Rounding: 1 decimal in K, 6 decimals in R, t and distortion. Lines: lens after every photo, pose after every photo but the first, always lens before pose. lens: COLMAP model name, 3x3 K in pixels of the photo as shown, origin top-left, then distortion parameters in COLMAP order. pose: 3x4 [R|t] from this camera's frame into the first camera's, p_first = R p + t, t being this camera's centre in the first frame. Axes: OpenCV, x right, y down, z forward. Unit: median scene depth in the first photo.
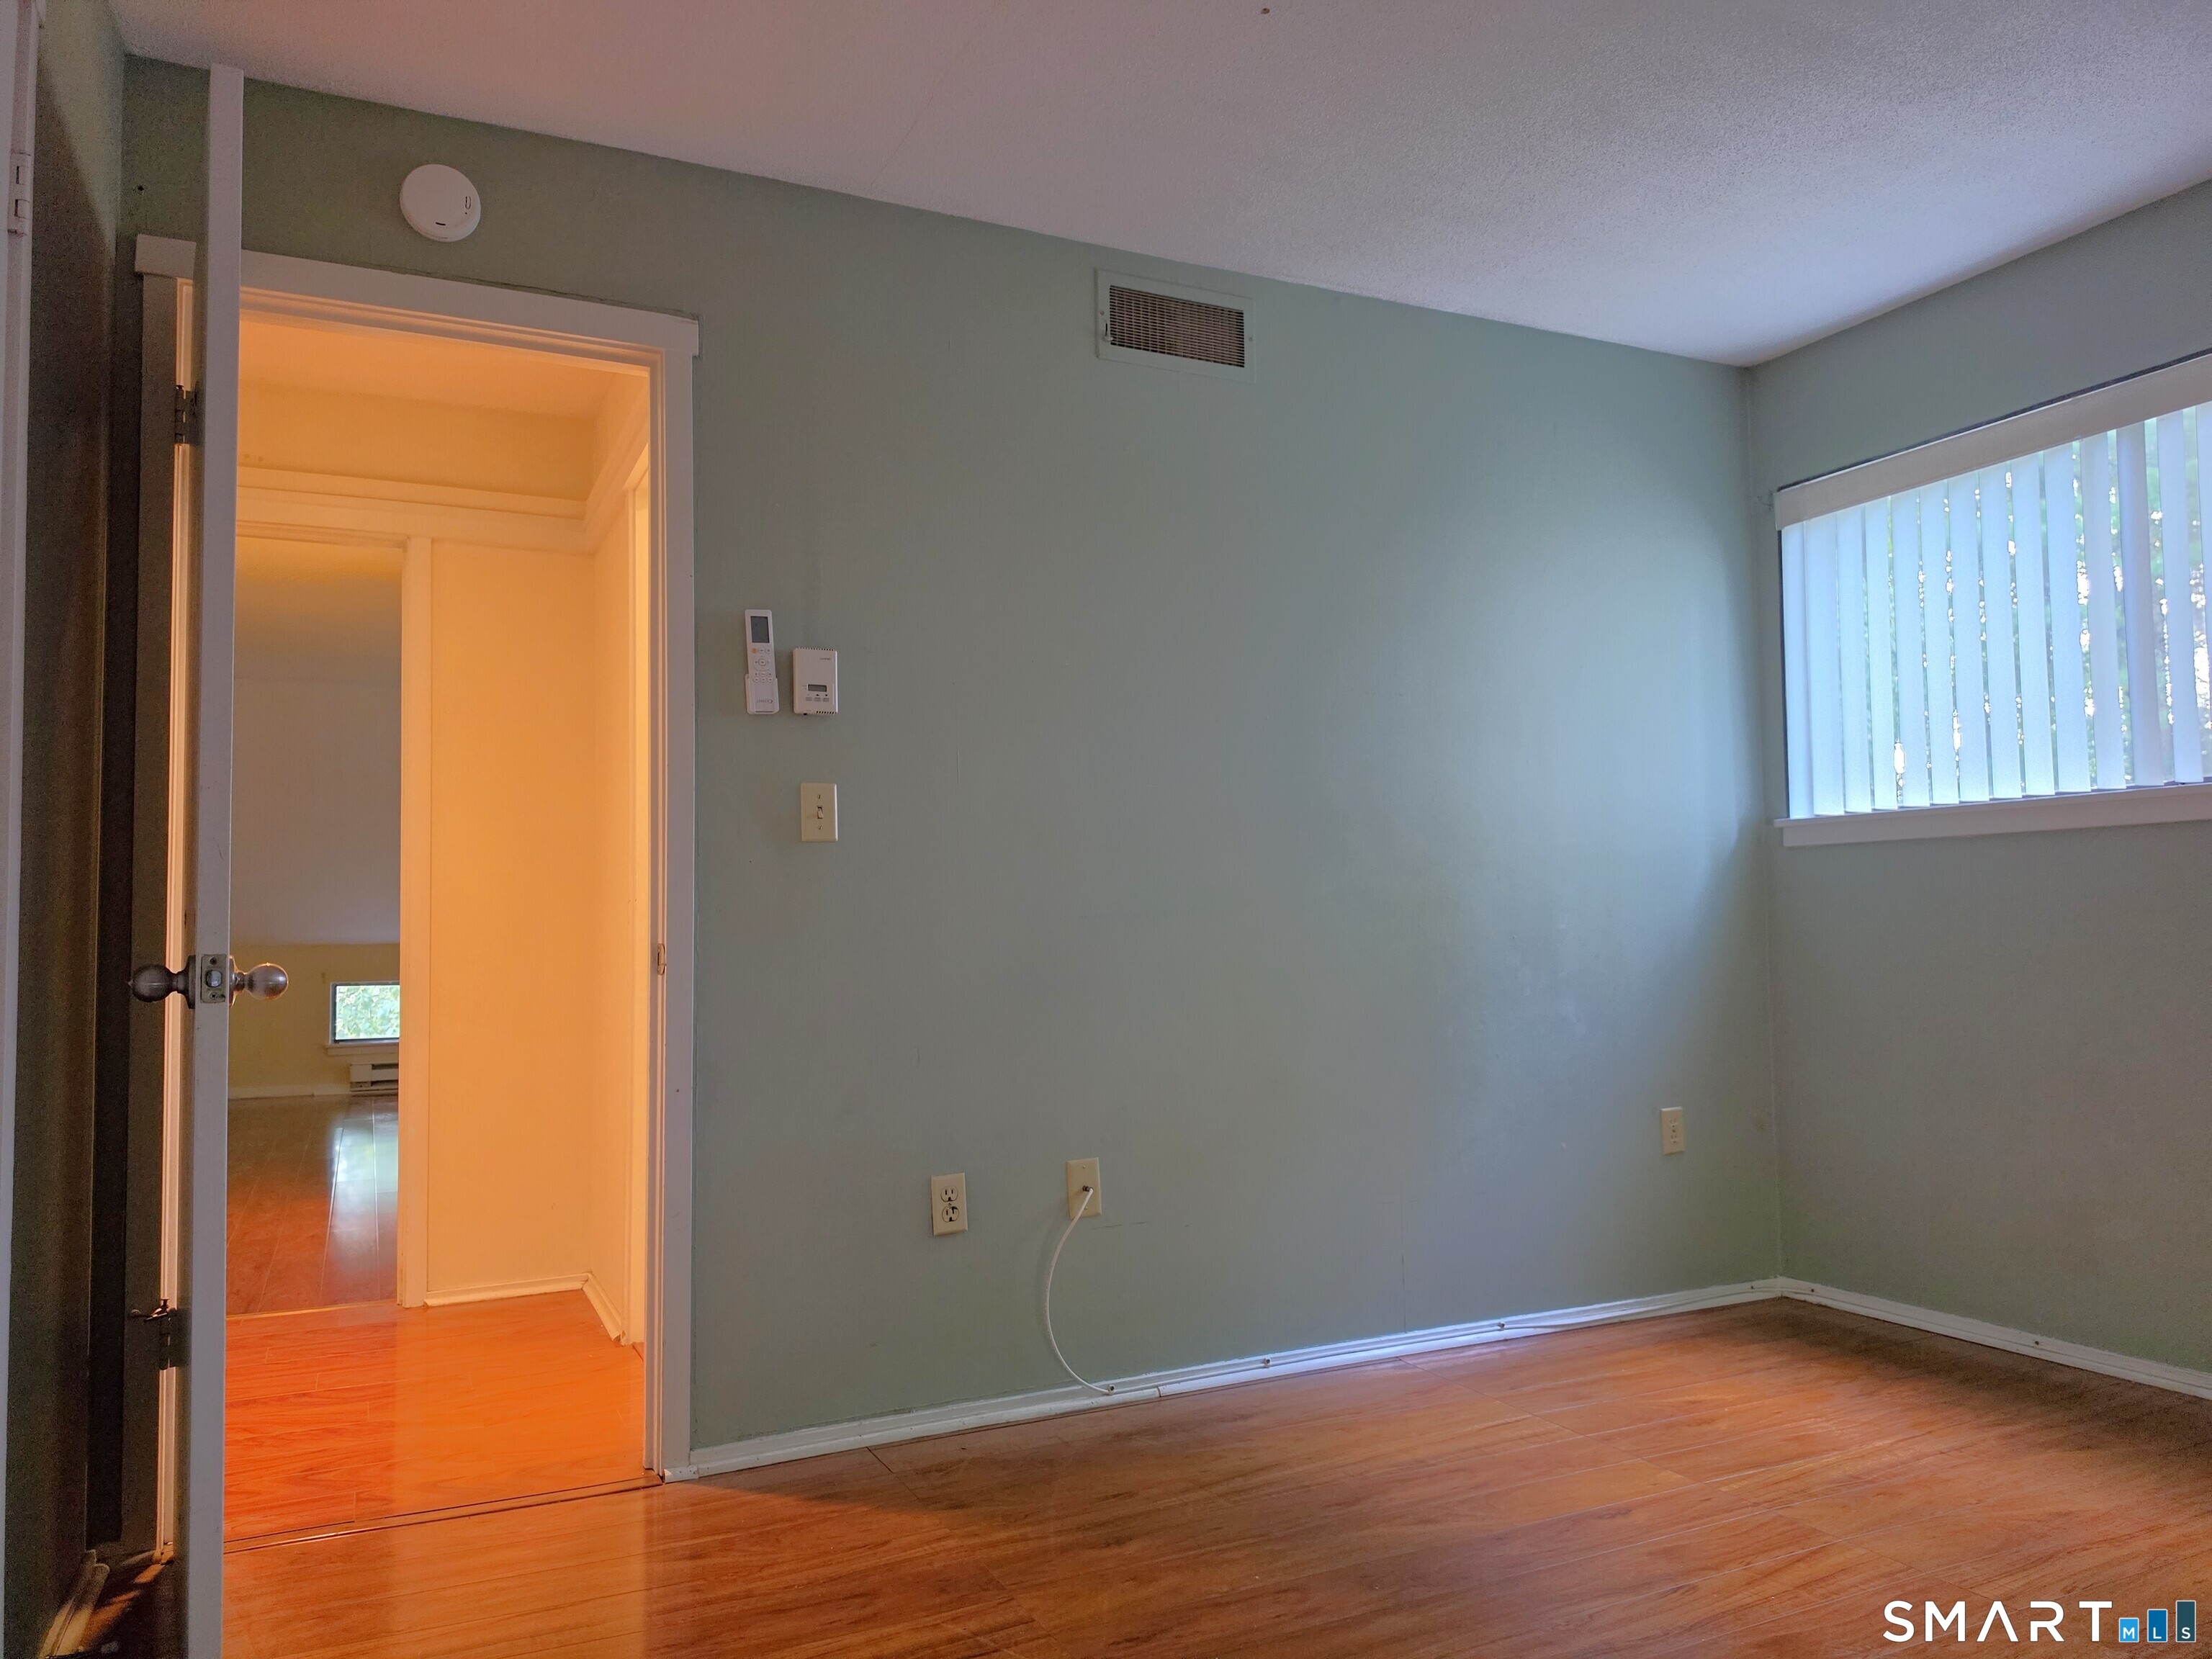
lens RADIAL K [[1537.4, 0, 1113.6], [0, 1537.4, 824.1], [0, 0, 1]] dist [0.033267, -0.046642]
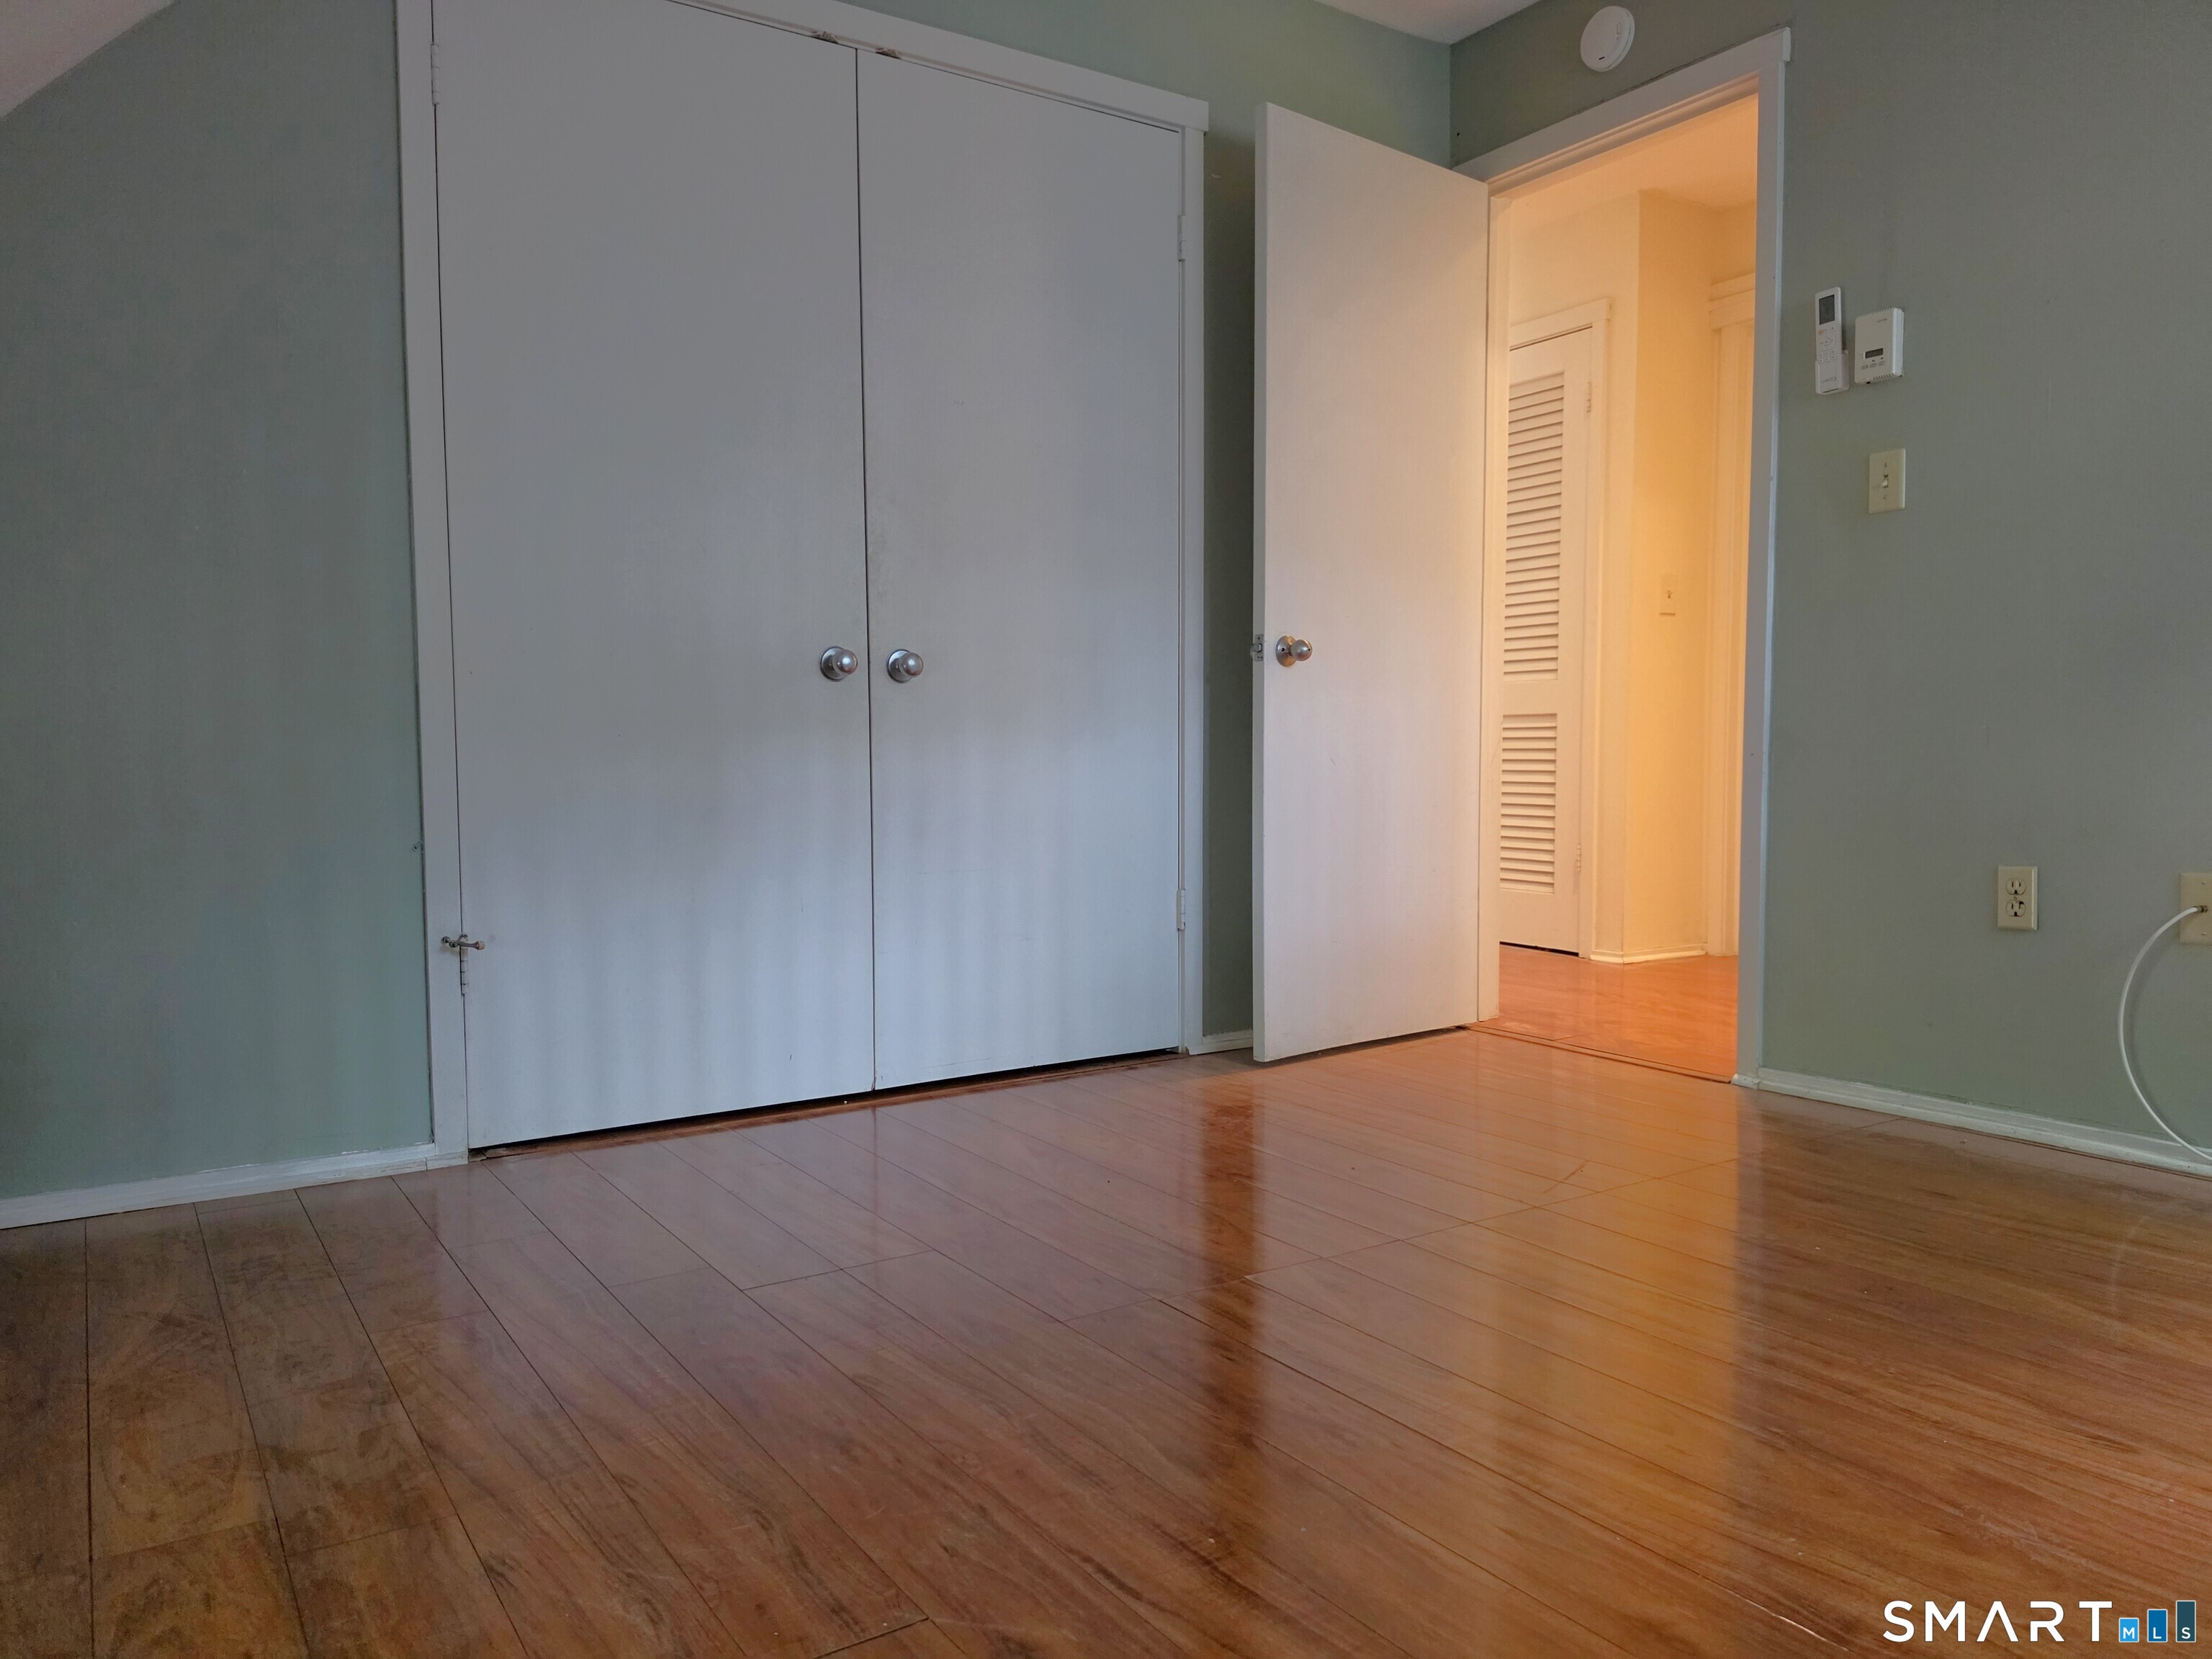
lens RADIAL K [[1537.4, 0, 1117.2], [0, 1537.4, 827.6], [0, 0, 1]] dist [0.033267, -0.046642]
pose [[0.147393, 0.071061, -0.986522, 0.733322], [0.063520, 0.994677, 0.081139, 0.101920], [0.987036, -0.074623, 0.142094, 0.363793]]
